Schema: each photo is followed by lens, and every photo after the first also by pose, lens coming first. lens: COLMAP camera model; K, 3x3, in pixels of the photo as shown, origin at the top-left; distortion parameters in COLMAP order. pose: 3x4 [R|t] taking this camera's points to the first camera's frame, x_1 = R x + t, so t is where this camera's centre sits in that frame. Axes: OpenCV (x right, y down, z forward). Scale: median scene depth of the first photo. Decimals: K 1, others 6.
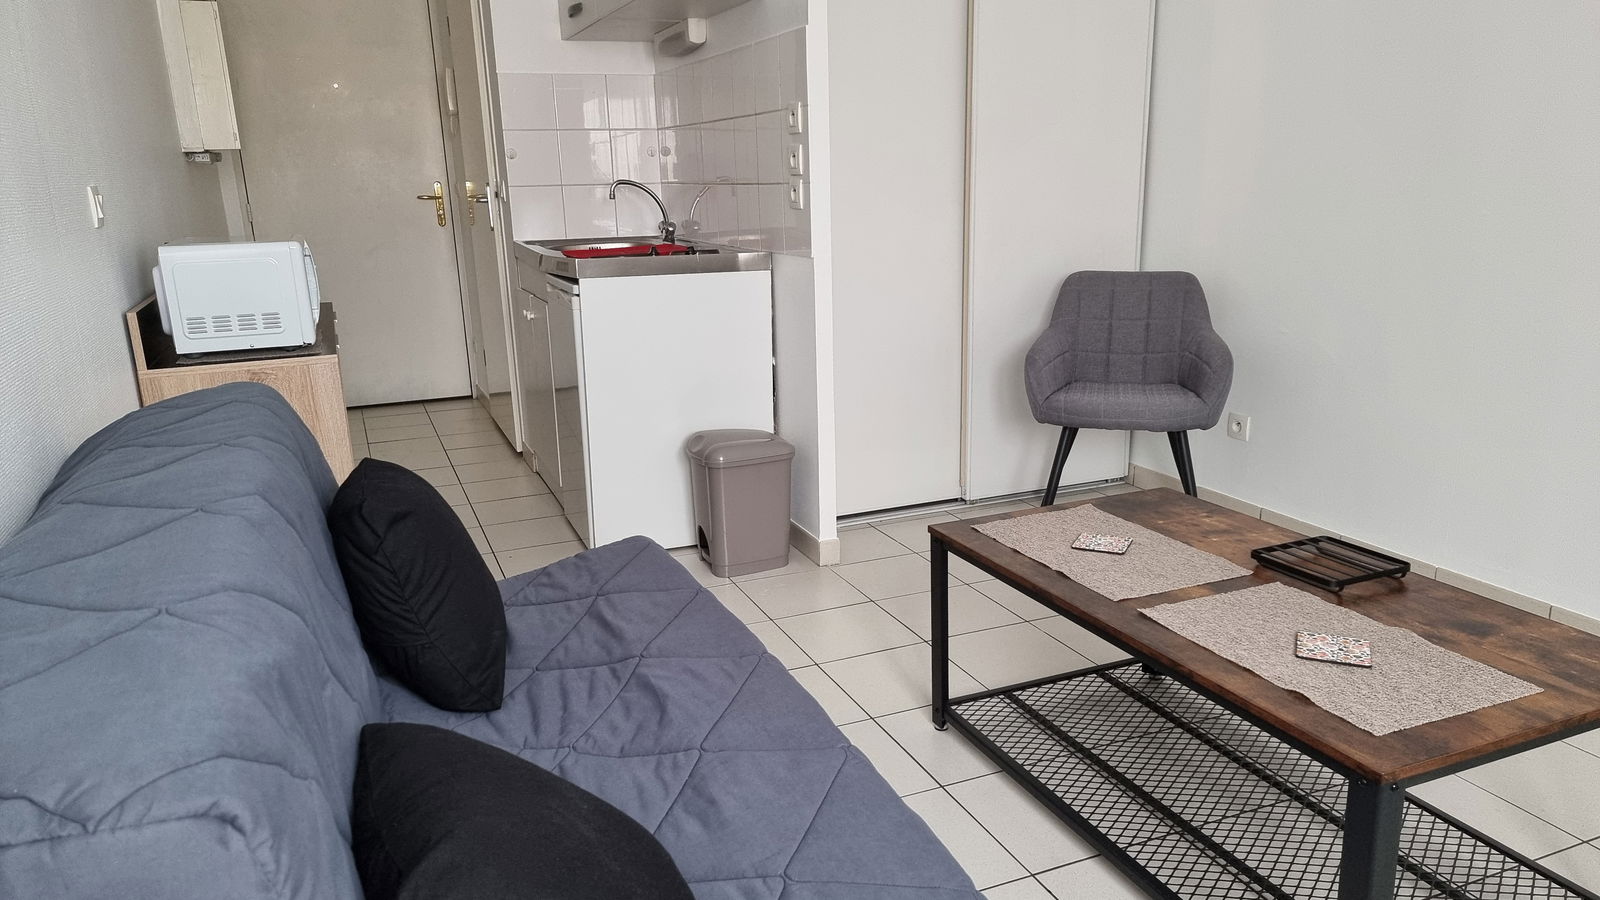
lens RADIAL K [[1110.3, 0, 785.8], [0, 1110.3, 448.2], [0, 0, 1]] dist [0.048153, -0.002795]
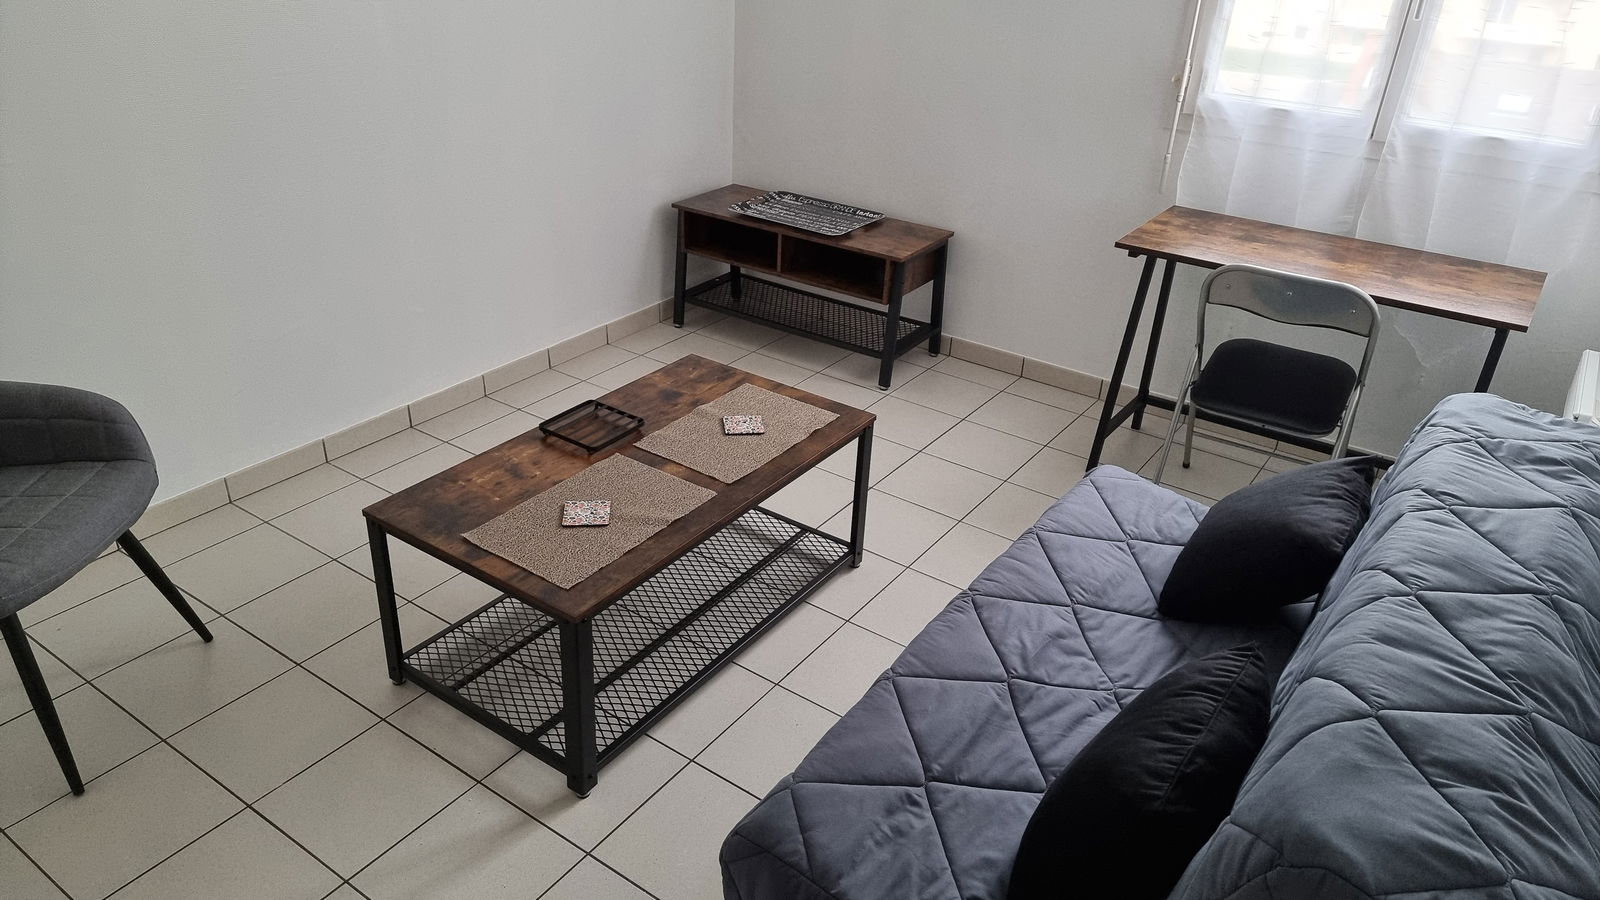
lens RADIAL K [[1110.3, 0, 785.8], [0, 1110.3, 448.2], [0, 0, 1]] dist [0.048153, -0.002795]
pose [[-0.537232, -0.387600, 0.749098, -0.580572], [0.179938, 0.815035, 0.550763, -0.503719], [-0.824017, 0.430679, -0.368119, 1.142295]]
